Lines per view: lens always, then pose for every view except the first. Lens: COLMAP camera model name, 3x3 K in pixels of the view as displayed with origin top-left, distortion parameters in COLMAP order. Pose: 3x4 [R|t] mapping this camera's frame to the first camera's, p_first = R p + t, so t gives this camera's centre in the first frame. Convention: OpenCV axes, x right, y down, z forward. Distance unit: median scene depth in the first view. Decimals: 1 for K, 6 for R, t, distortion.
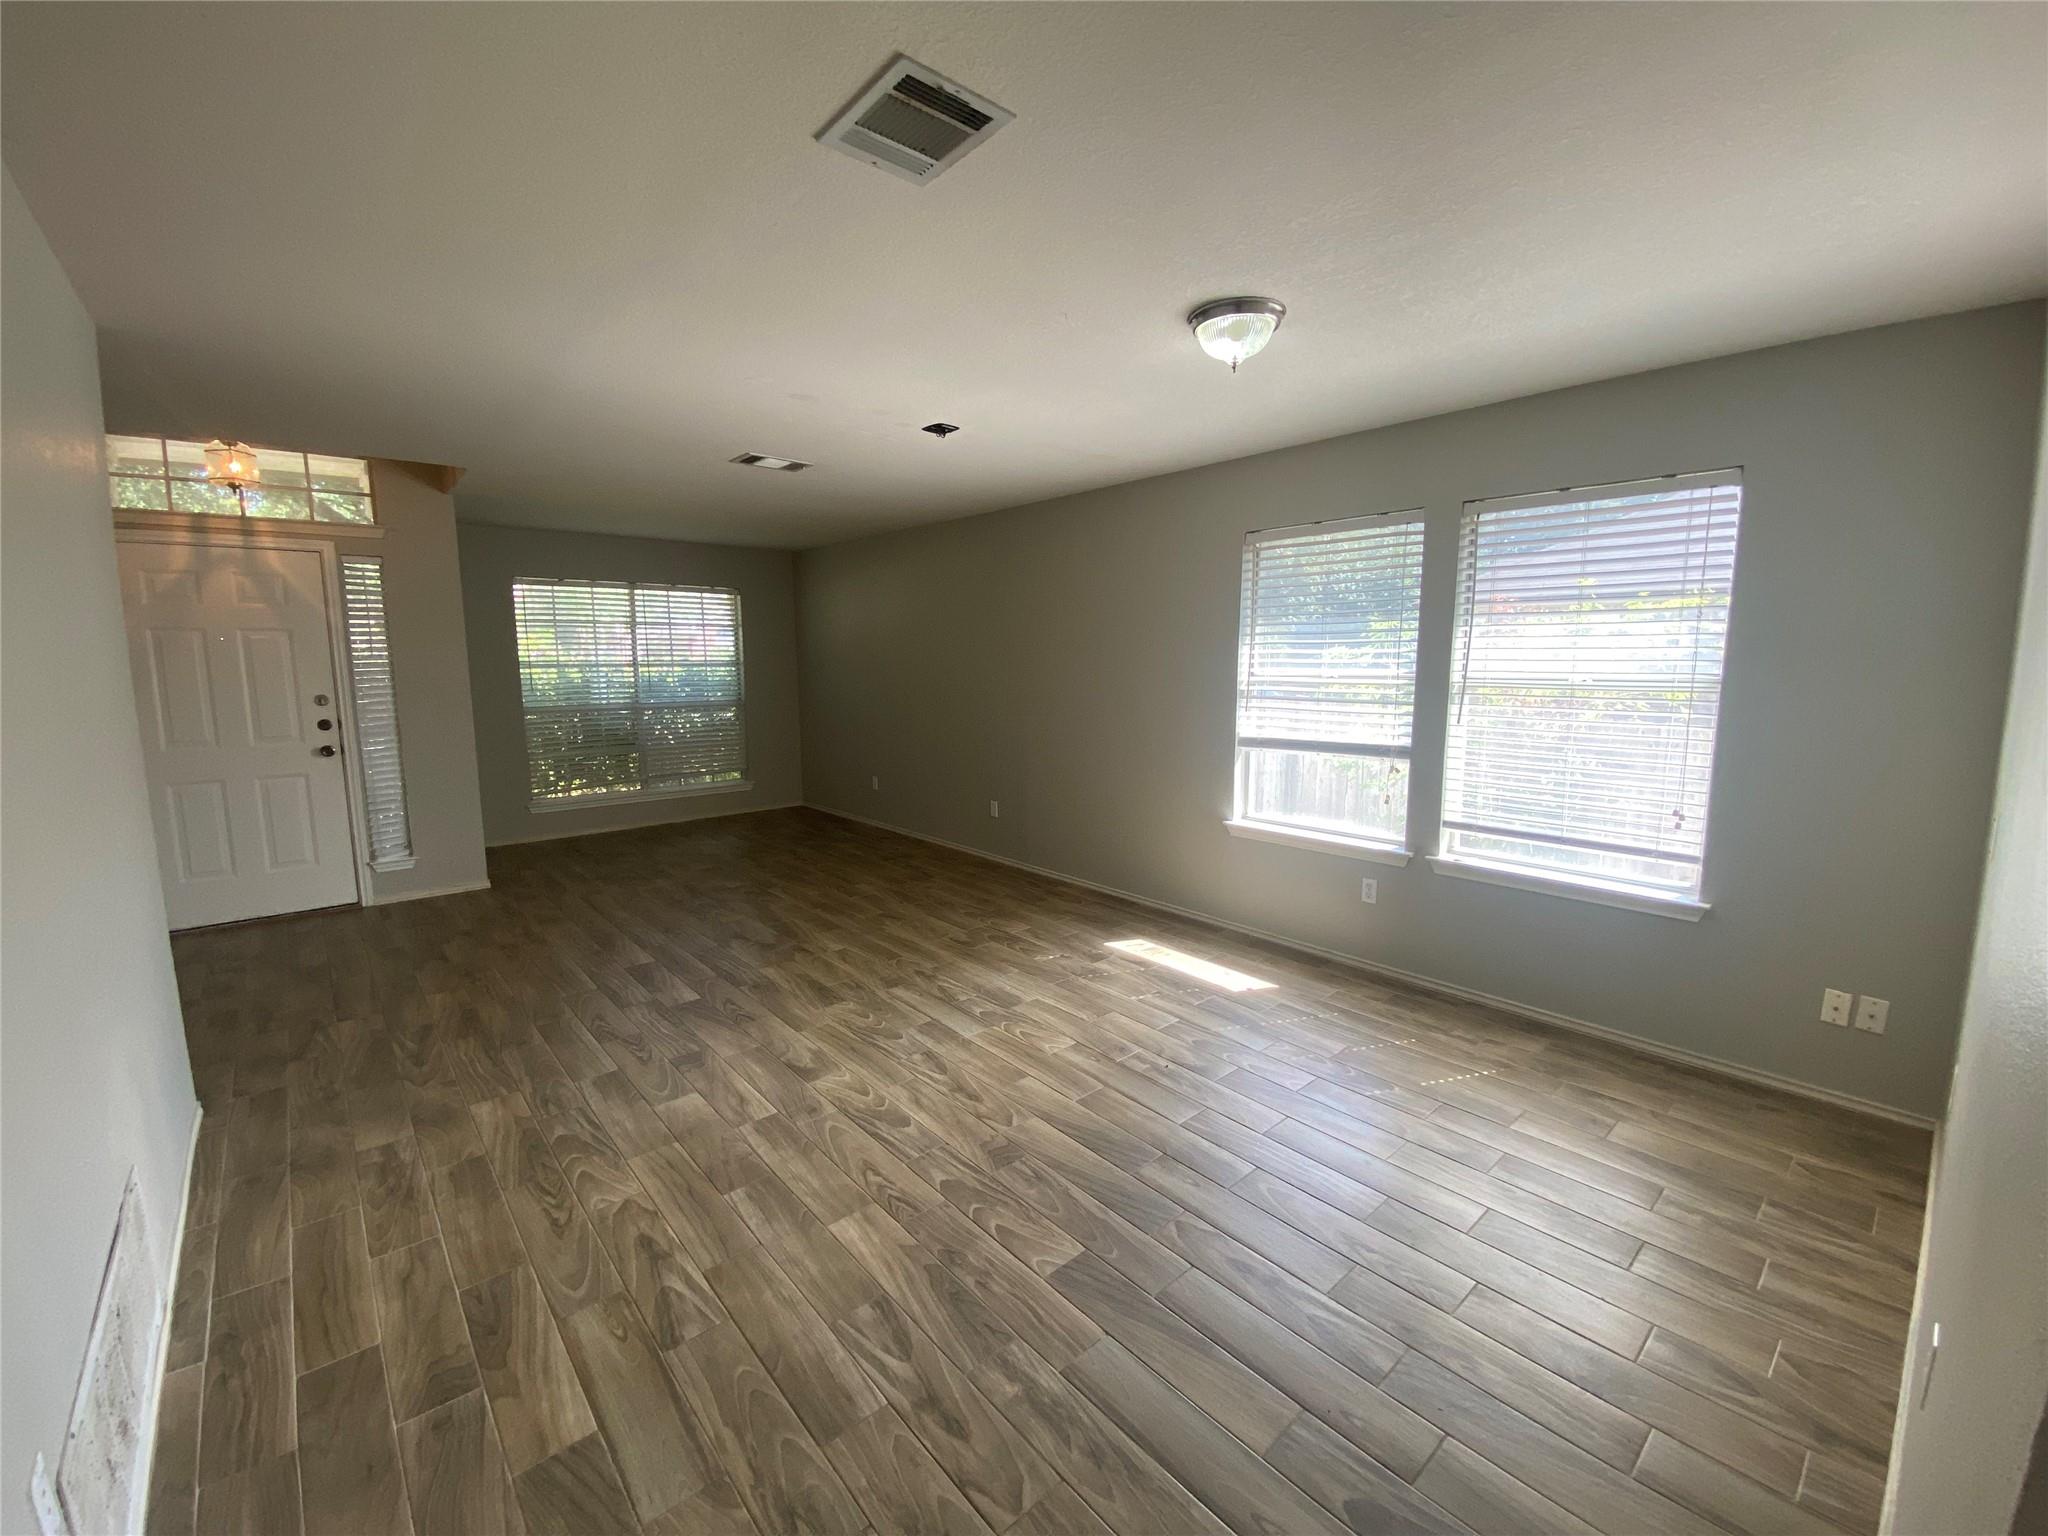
lens RADIAL K [[835.3, 0, 1024.0], [0, 835.3, 768.0], [0, 0, 1]] dist [0.000210, -0.012120]
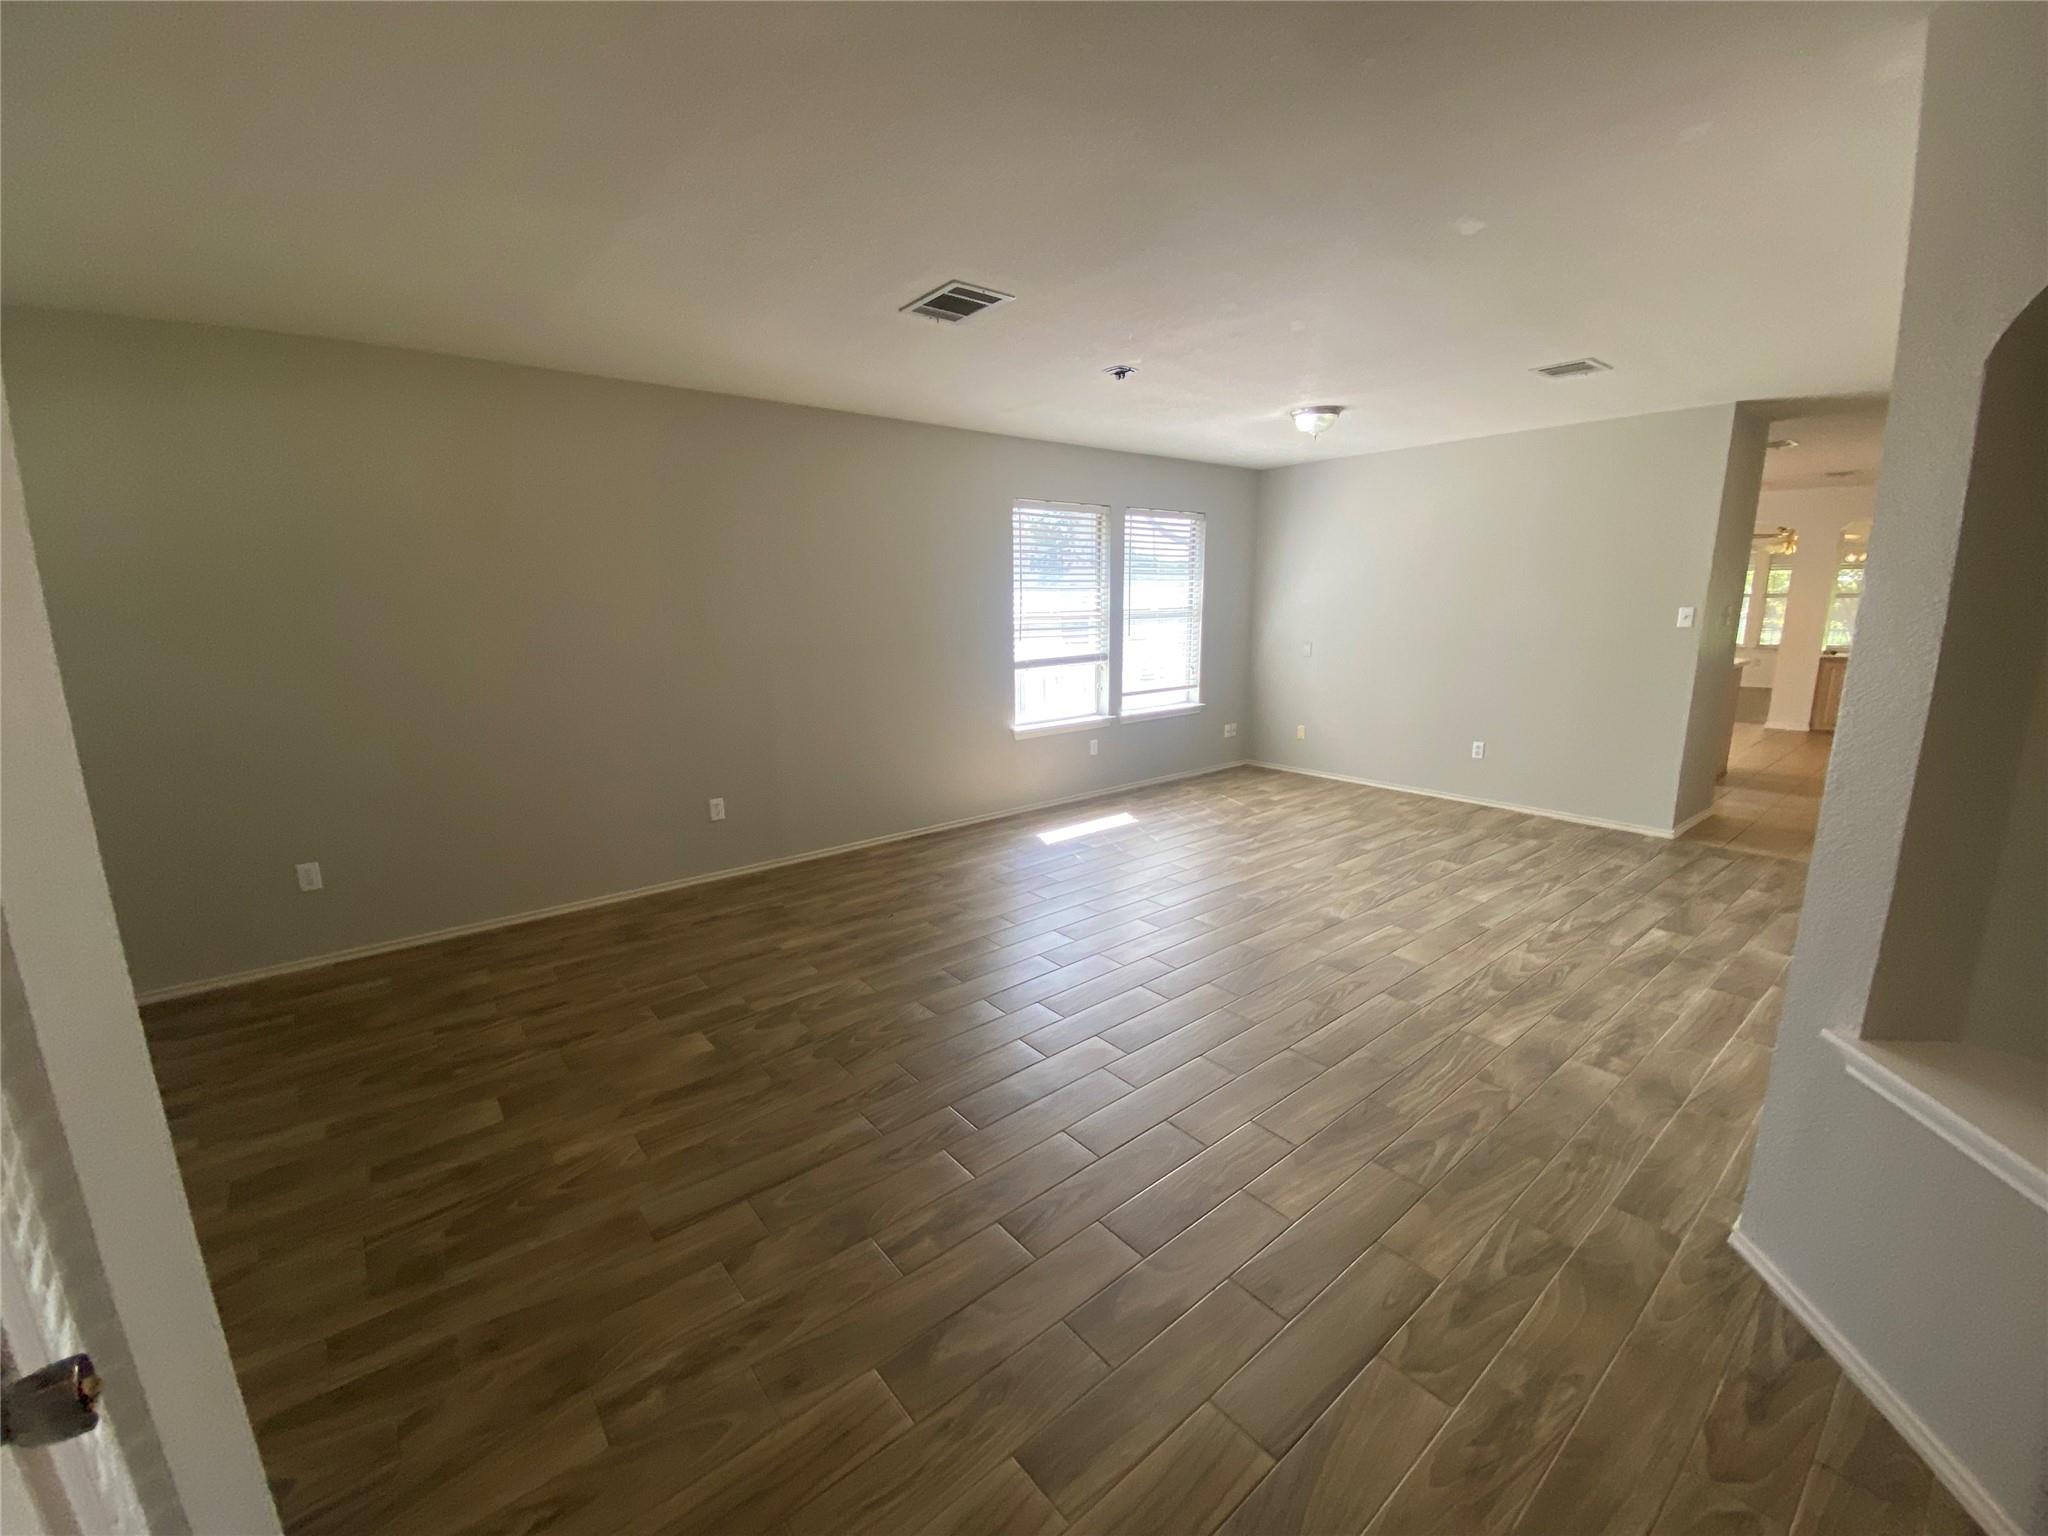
lens RADIAL K [[832.1, 0, 1024.0], [0, 832.1, 768.0], [0, 0, 1]] dist [0.035747, -0.031138]
pose [[0.032538, -0.200106, 0.979234, -1.306952], [0.146065, 0.970186, 0.193404, -0.159542], [-0.988740, 0.136739, 0.060796, 1.193024]]
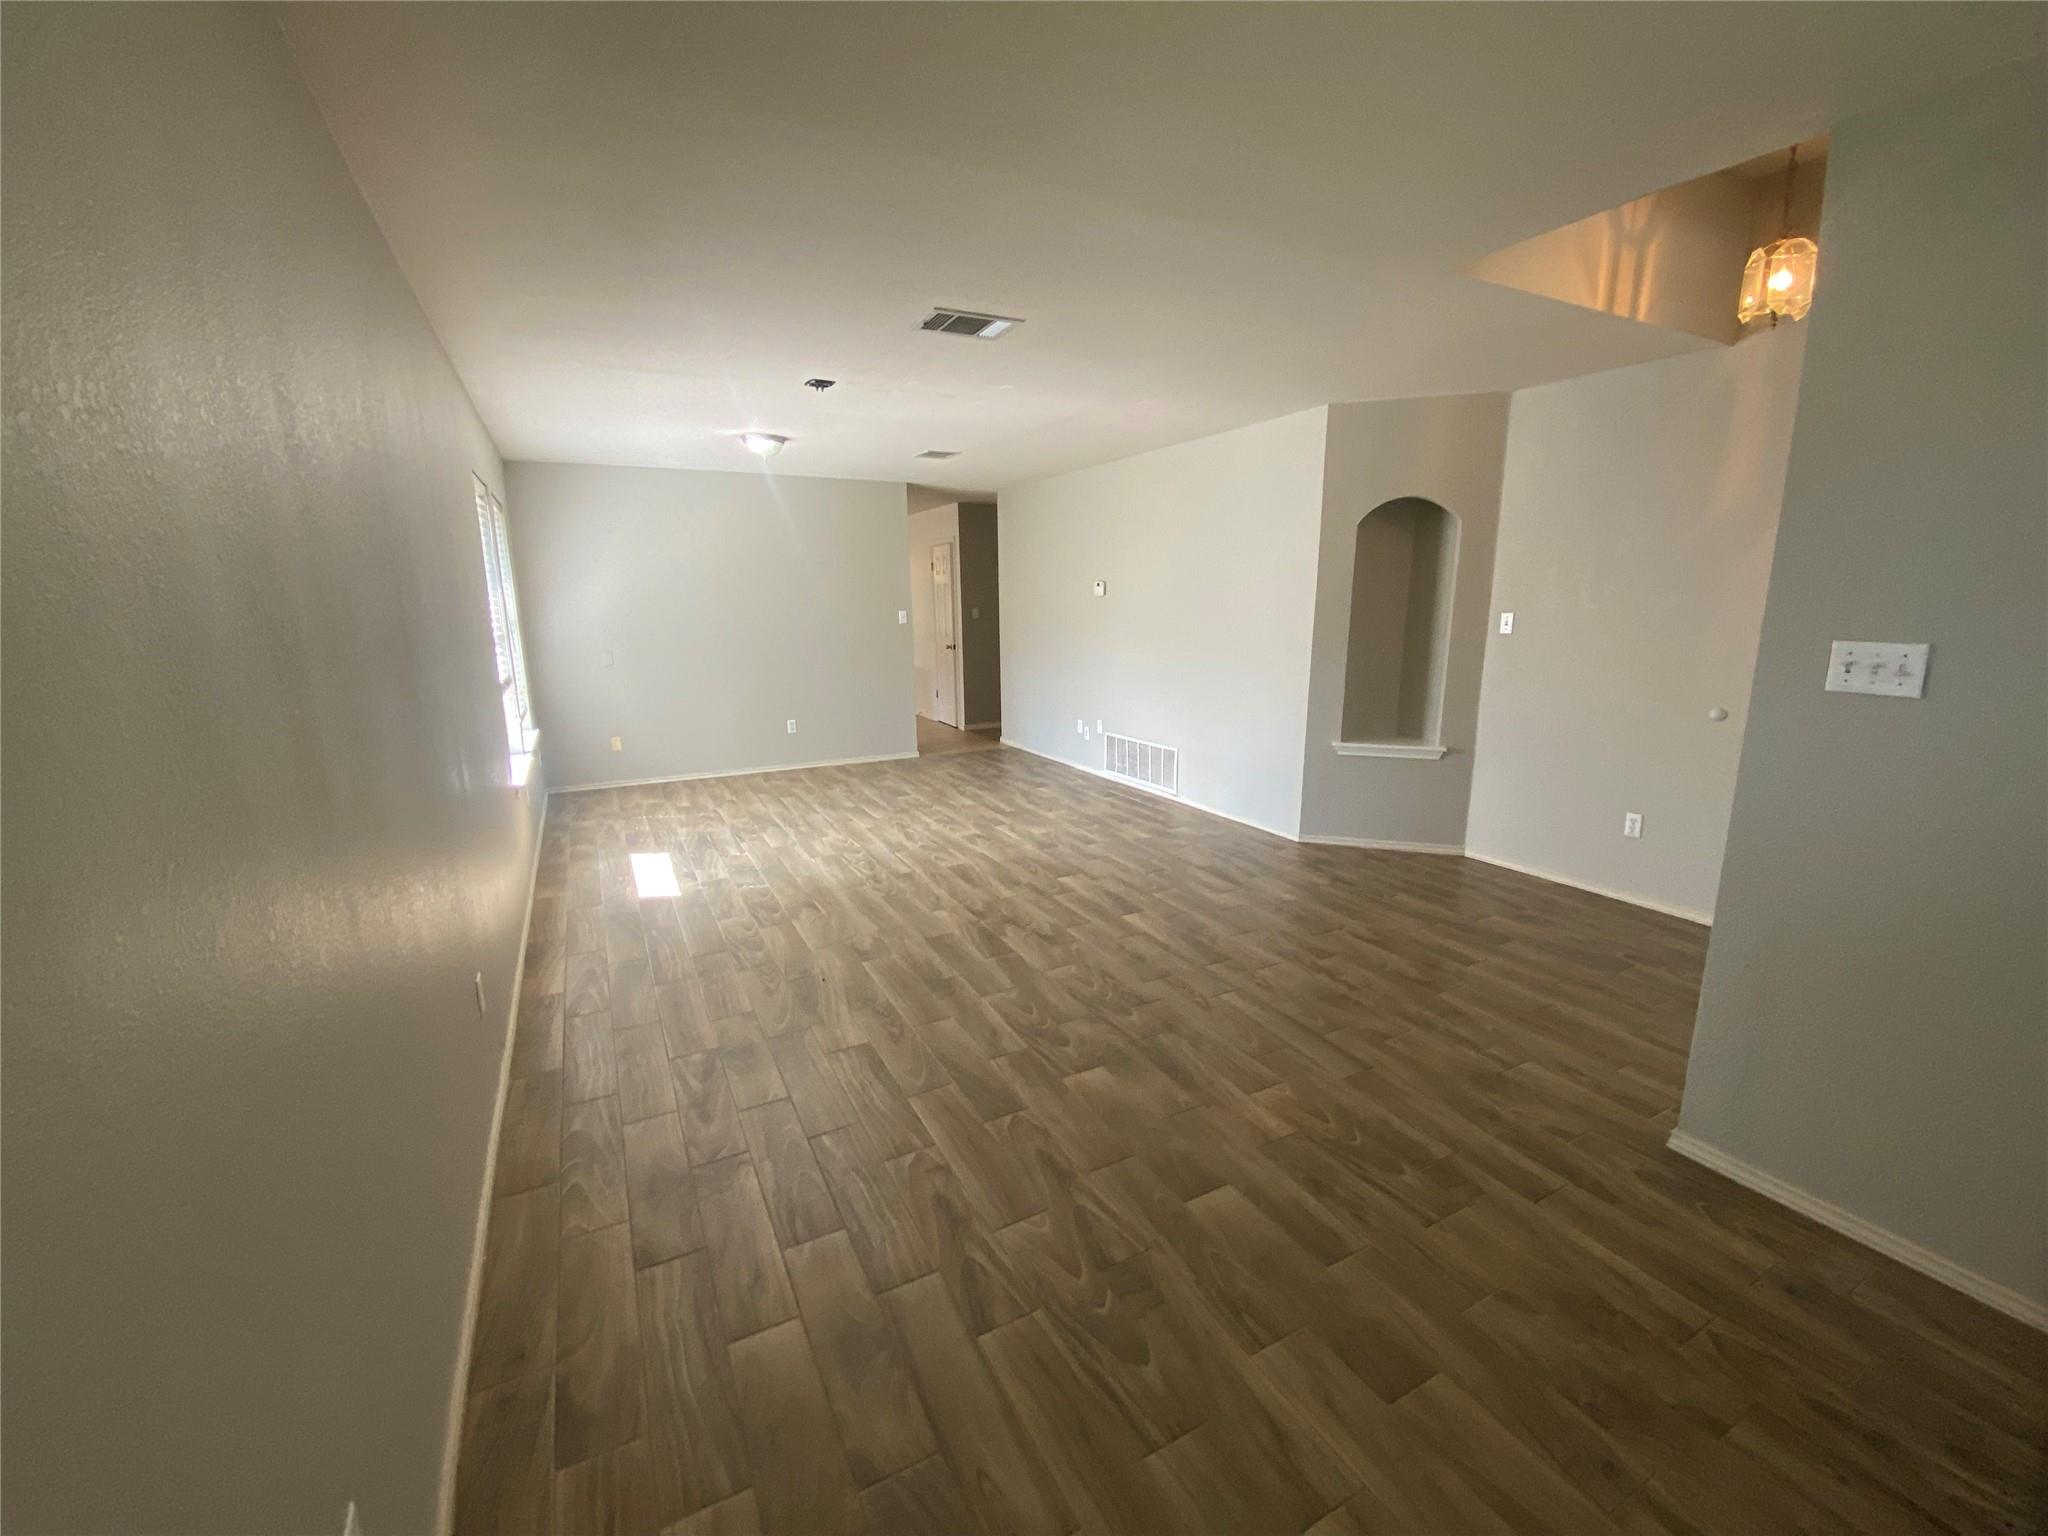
lens RADIAL K [[832.1, 0, 1024.0], [0, 832.1, 768.0], [0, 0, 1]] dist [0.035747, -0.031138]
pose [[-0.972642, -0.034834, 0.229682, -0.660378], [0.044616, 0.942279, 0.331844, -0.309067], [-0.227984, 0.333013, -0.914946, 2.233947]]
